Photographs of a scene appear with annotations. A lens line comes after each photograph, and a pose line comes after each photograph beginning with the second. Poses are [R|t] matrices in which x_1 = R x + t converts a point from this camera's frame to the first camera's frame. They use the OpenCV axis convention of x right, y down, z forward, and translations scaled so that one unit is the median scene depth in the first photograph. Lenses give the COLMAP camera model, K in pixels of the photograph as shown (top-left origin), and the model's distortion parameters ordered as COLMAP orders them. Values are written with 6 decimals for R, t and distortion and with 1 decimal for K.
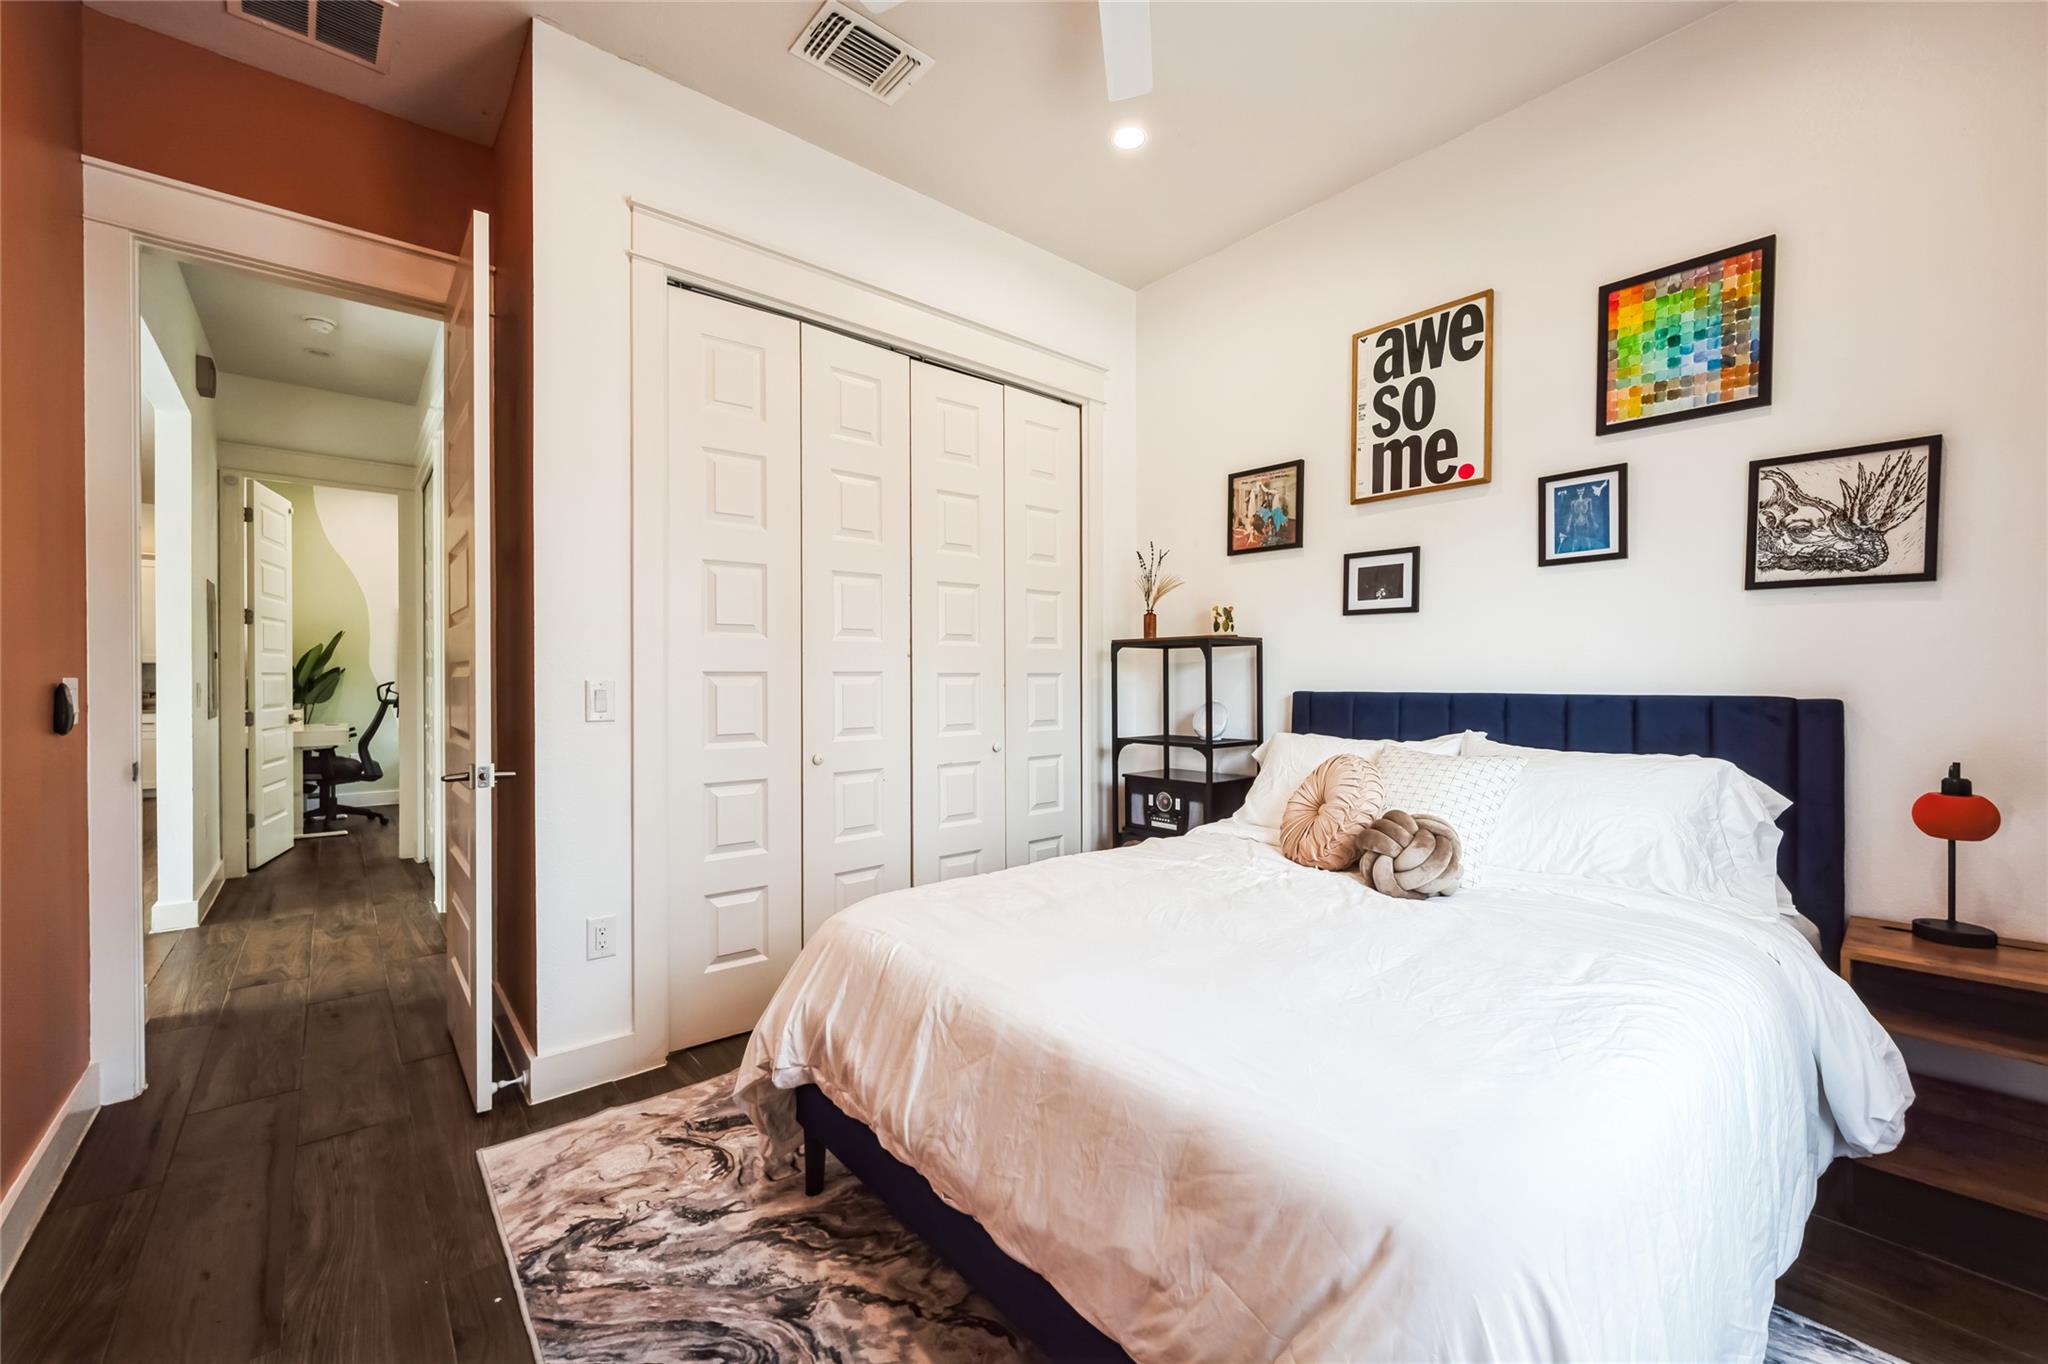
lens RADIAL K [[813.9, 0, 1029.4], [0, 813.9, 687.9], [0, 0, 1]] dist [-0.003900, 0.000814]
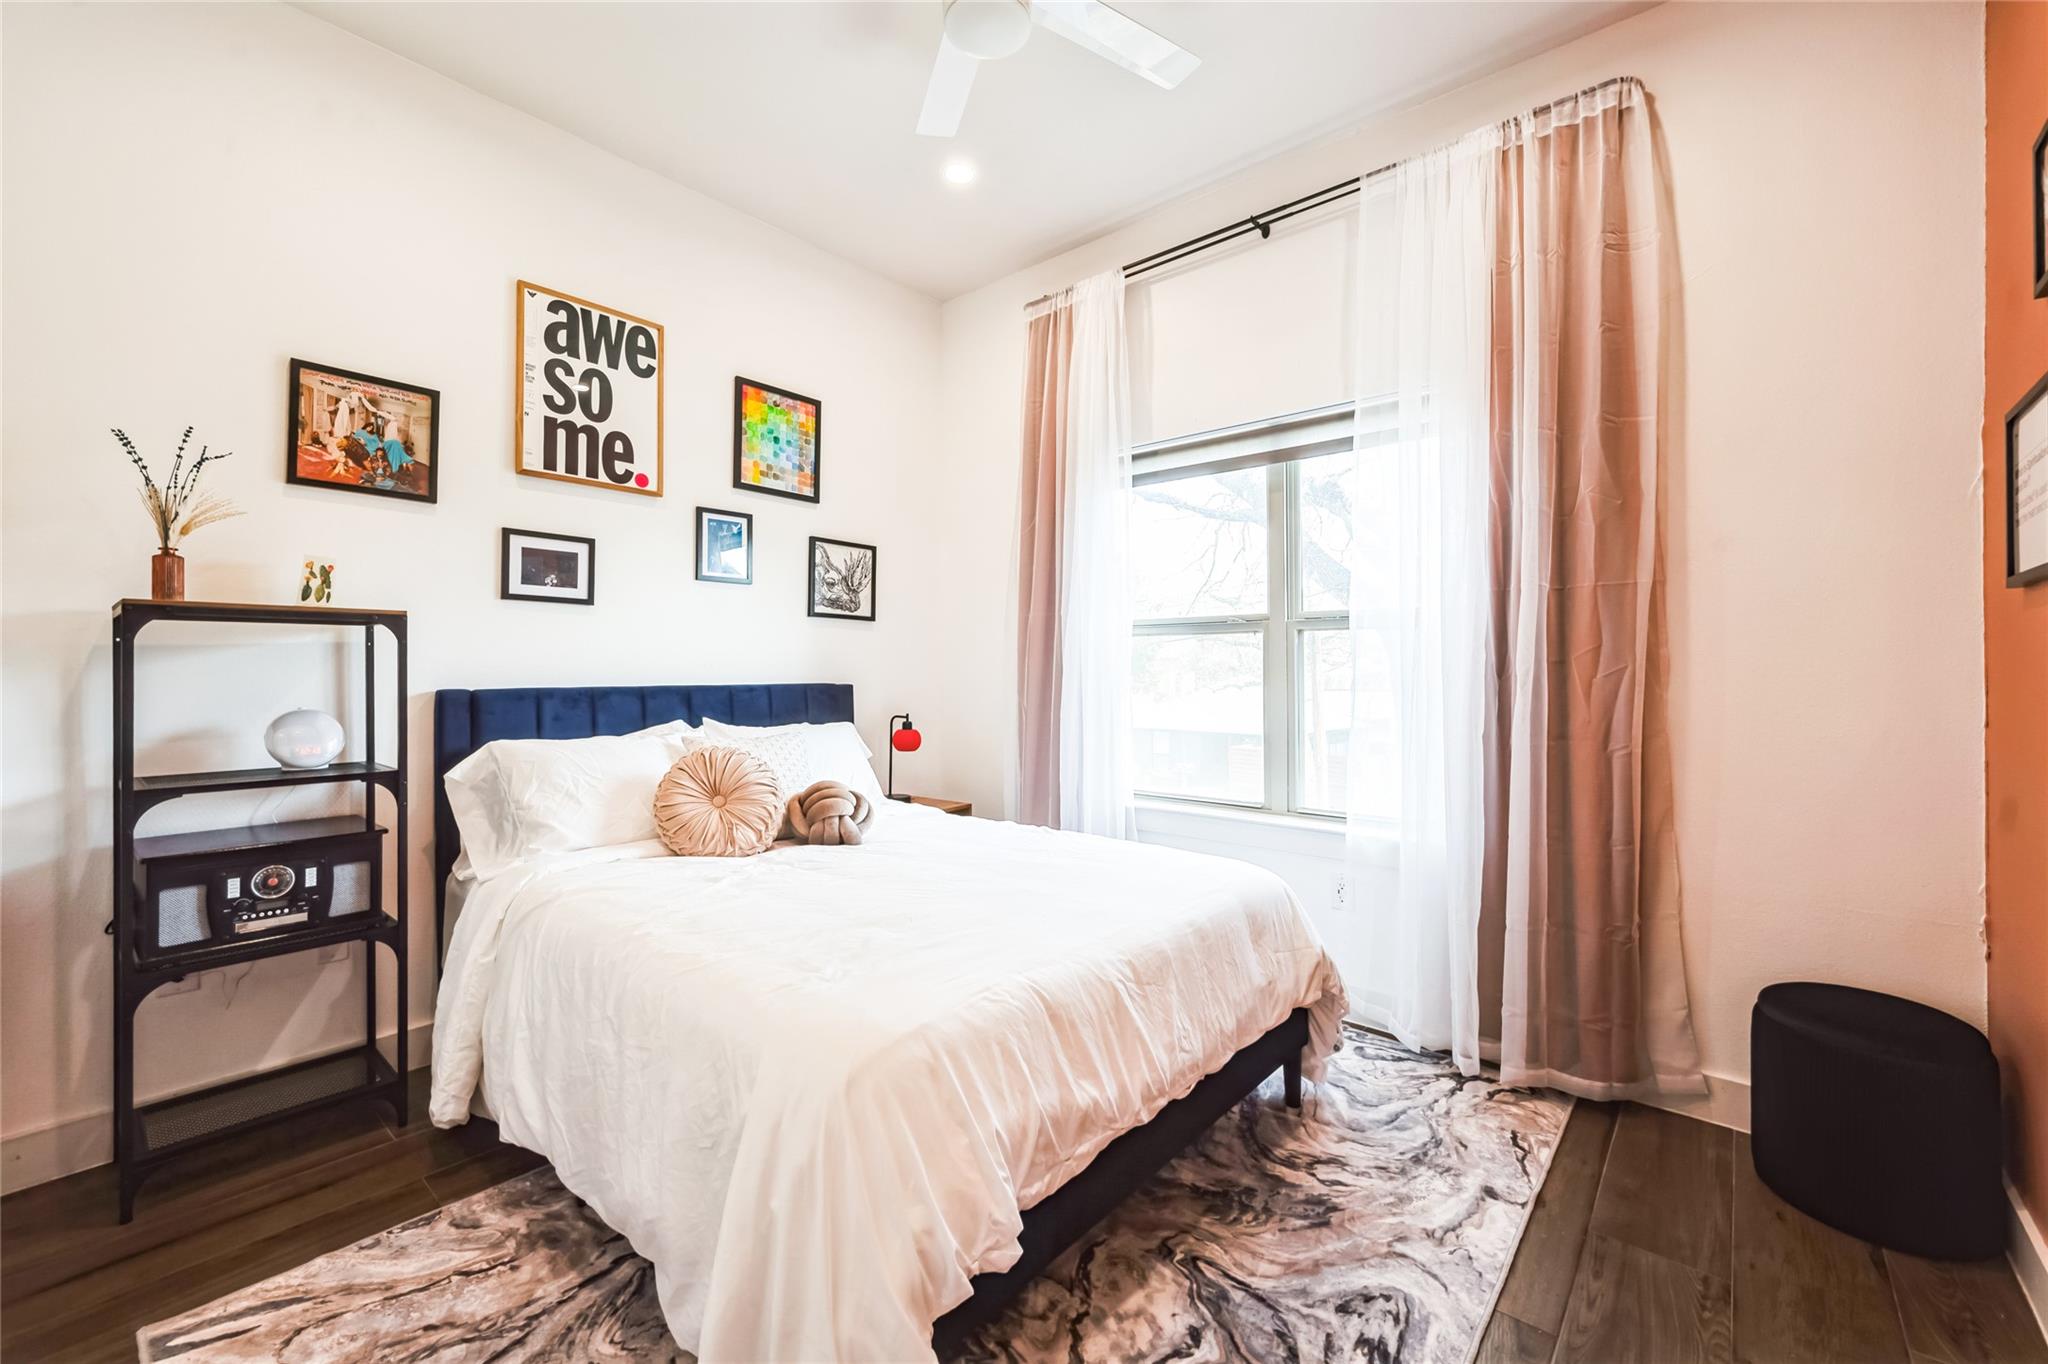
lens RADIAL K [[813.9, 0, 1030.1], [0, 813.9, 667.9], [0, 0, 1]] dist [-0.003900, 0.000814]
pose [[-0.144211, 0.002915, 0.989543, -0.588640], [0.010188, 0.999947, -0.001461, -0.011009], [-0.989495, 0.009870, -0.144233, 0.635265]]
